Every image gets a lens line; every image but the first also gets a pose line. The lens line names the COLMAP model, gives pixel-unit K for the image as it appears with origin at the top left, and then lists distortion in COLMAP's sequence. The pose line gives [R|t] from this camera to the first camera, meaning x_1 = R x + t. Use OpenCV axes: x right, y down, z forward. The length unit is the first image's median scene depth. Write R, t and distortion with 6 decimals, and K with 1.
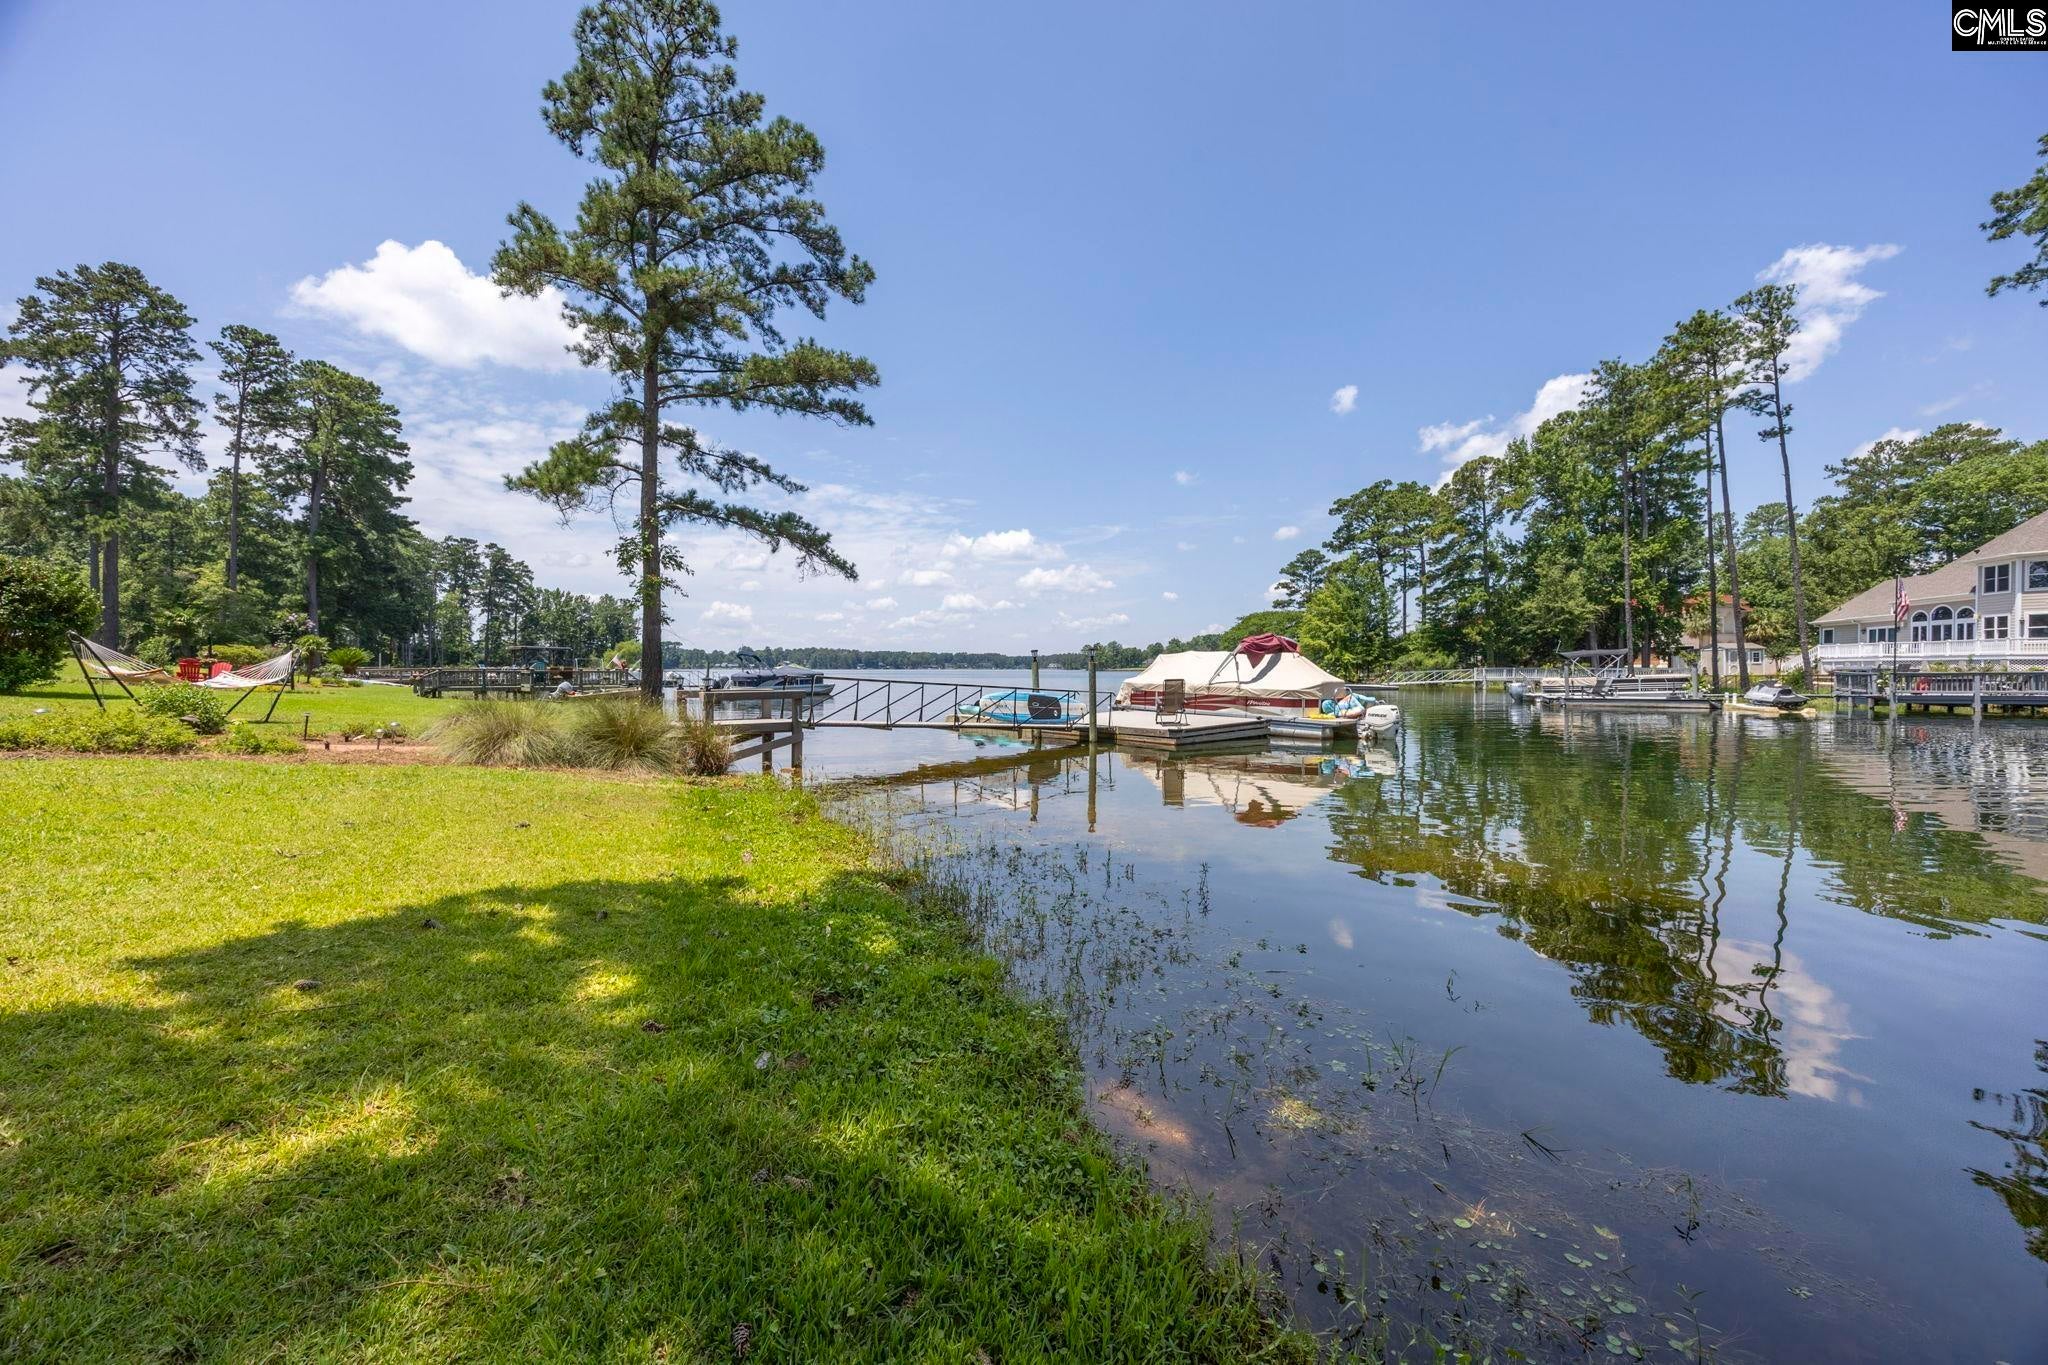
lens RADIAL K [[777.9, 0, 1025.2], [0, 777.9, 683.7], [0, 0, 1]] dist [0.000146, -0.000895]
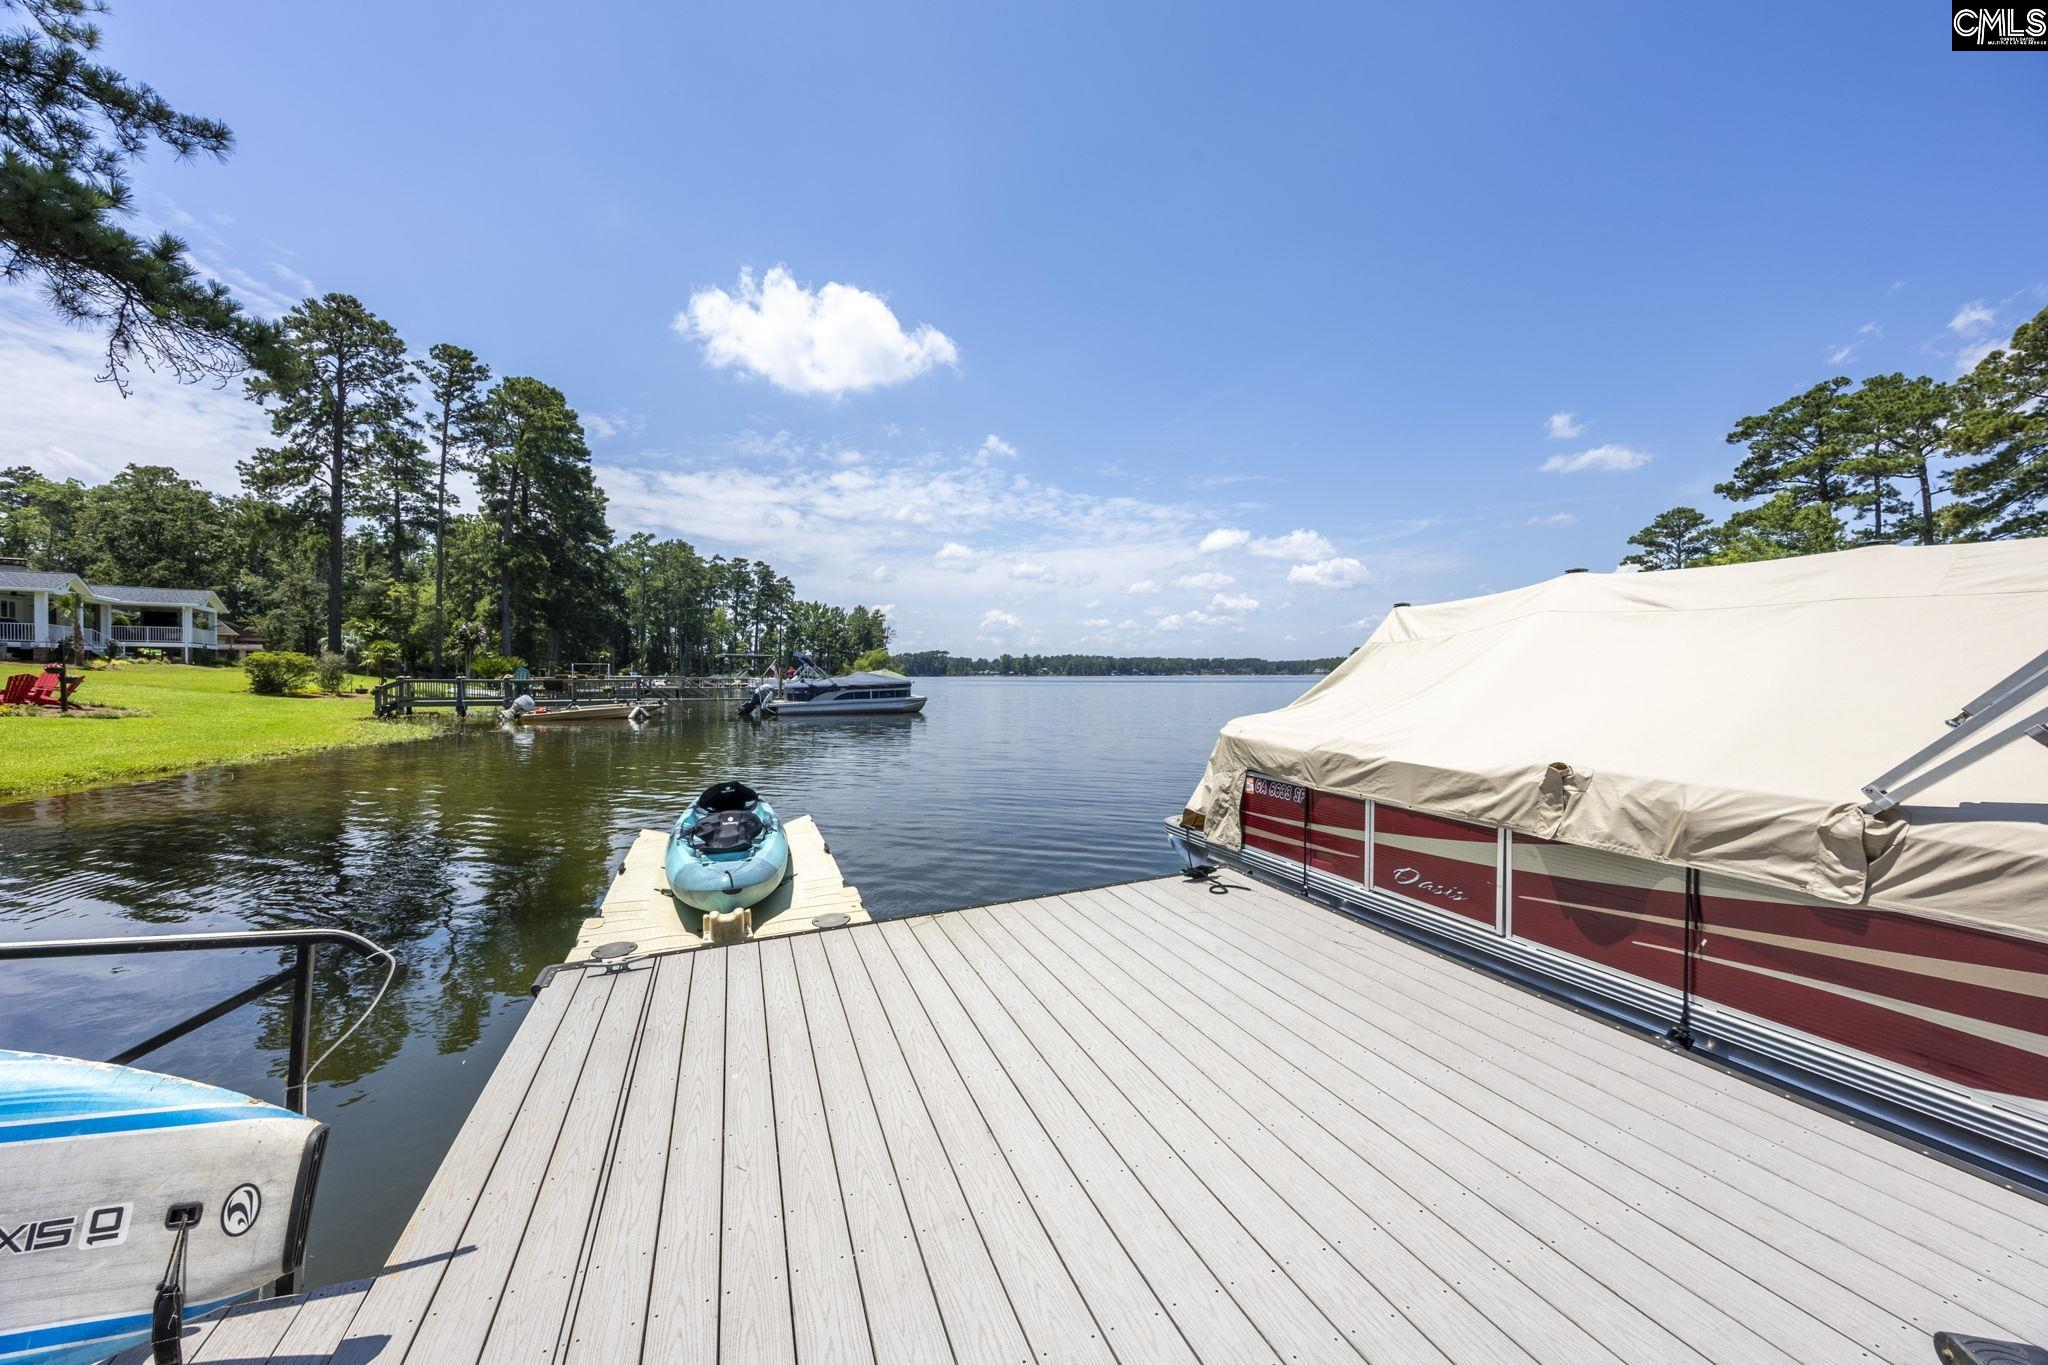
lens RADIAL K [[777.9, 0, 1028.5], [0, 777.9, 685.0], [0, 0, 1]] dist [0.000146, -0.000895]
pose [[0.948051, -0.000262, -0.318119, 0.039121], [-0.001807, 0.999979, -0.006210, -0.003786], [0.318114, 0.006462, 0.948030, 0.208533]]
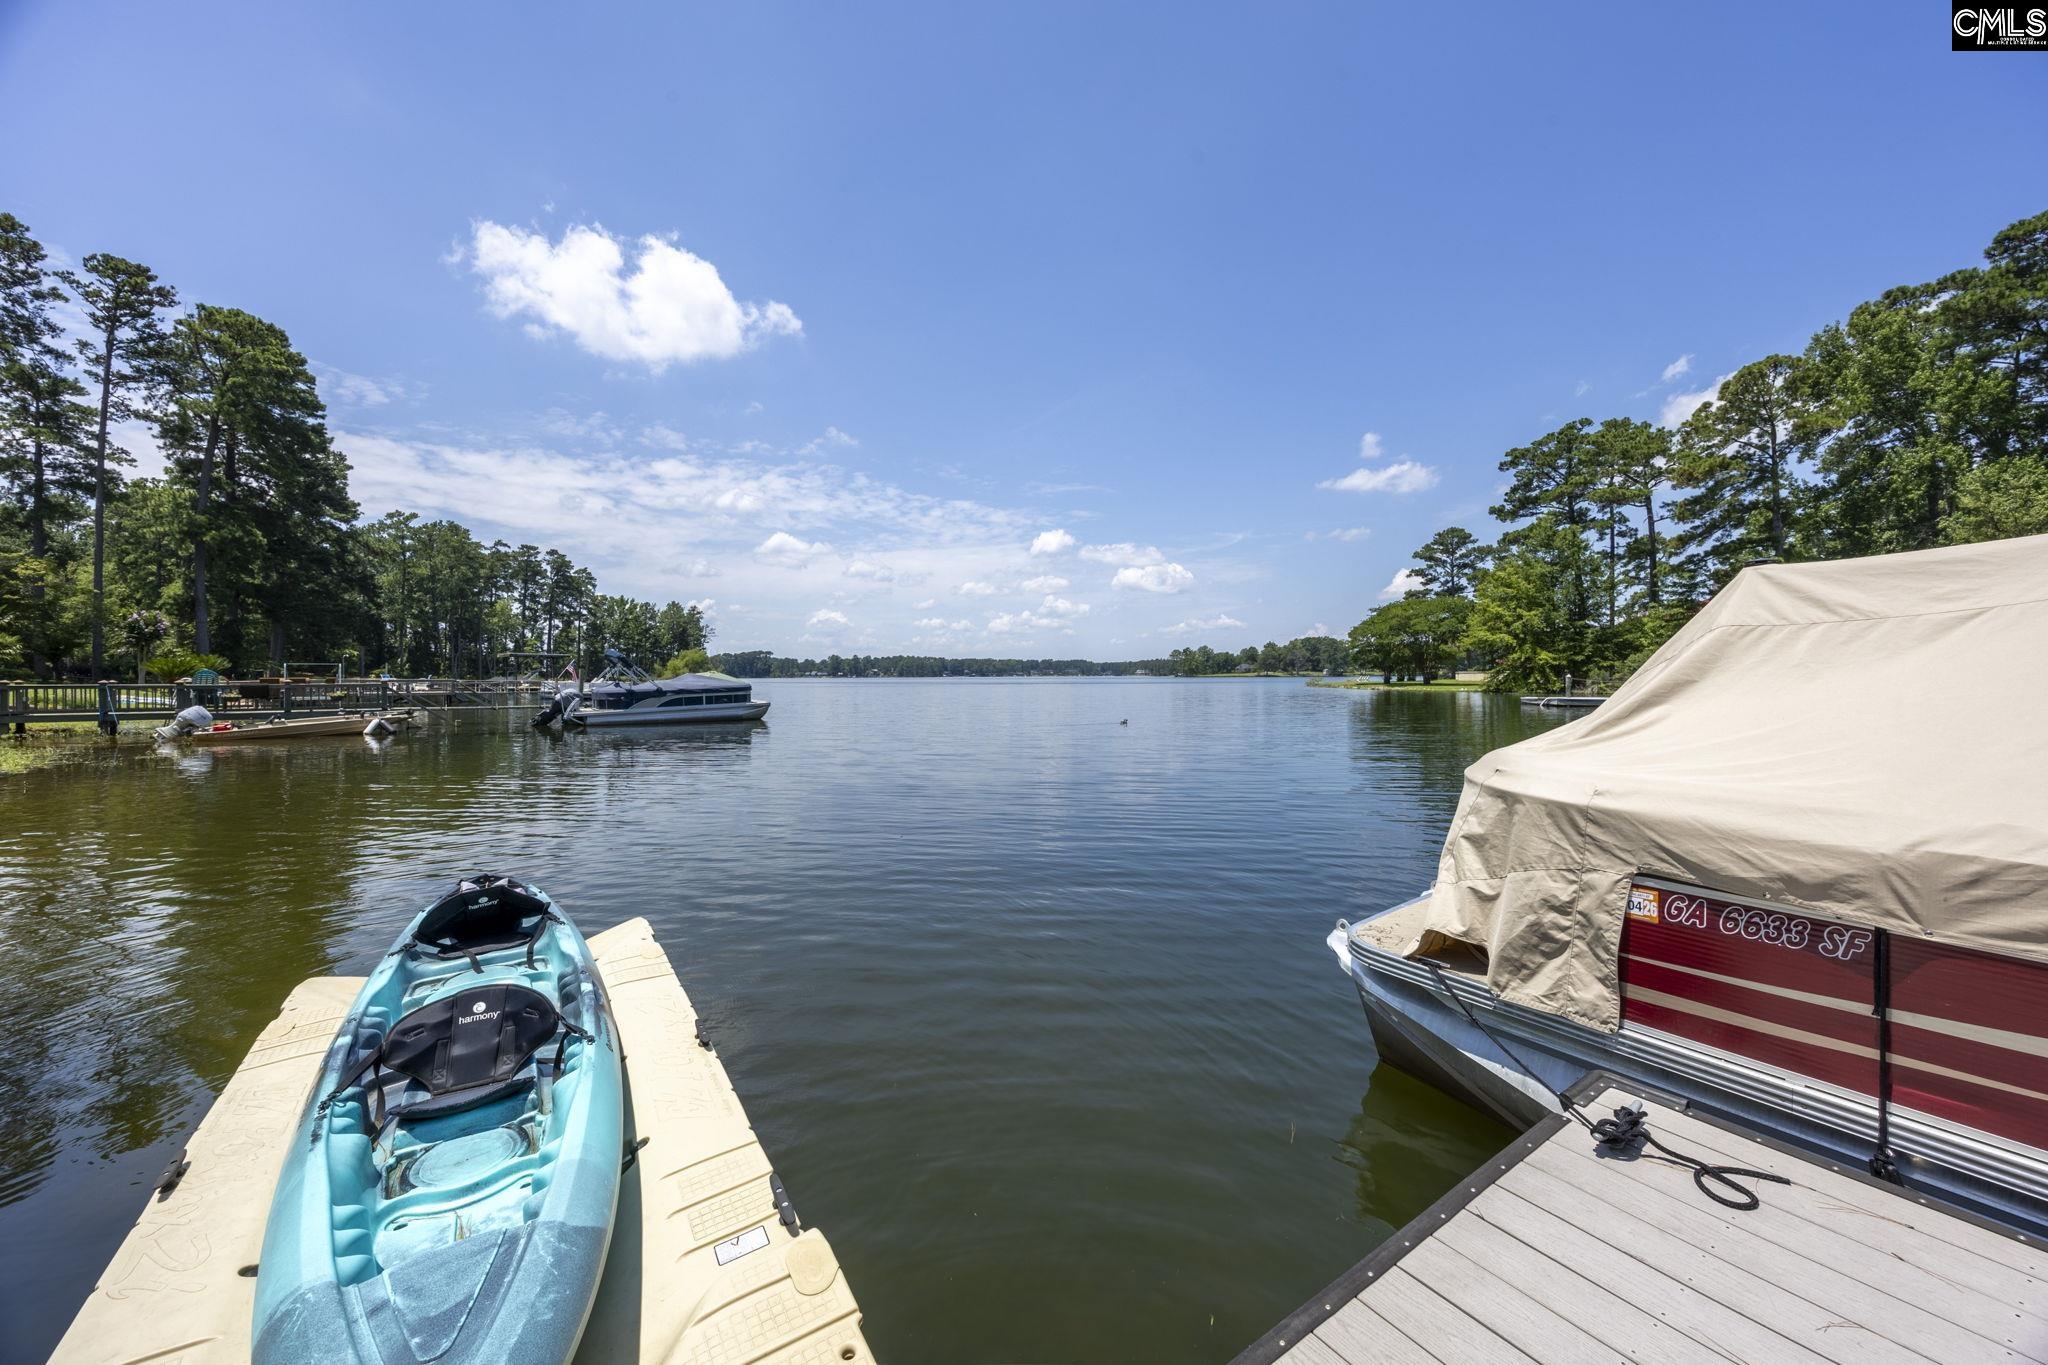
lens RADIAL K [[777.9, 0, 1027.4], [0, 777.9, 686.1], [0, 0, 1]] dist [0.000146, -0.000895]
pose [[0.994014, -0.004691, -0.109154, 0.018146], [0.004037, 0.999973, -0.006212, -0.004641], [0.109180, 0.005734, 0.994005, 0.235840]]
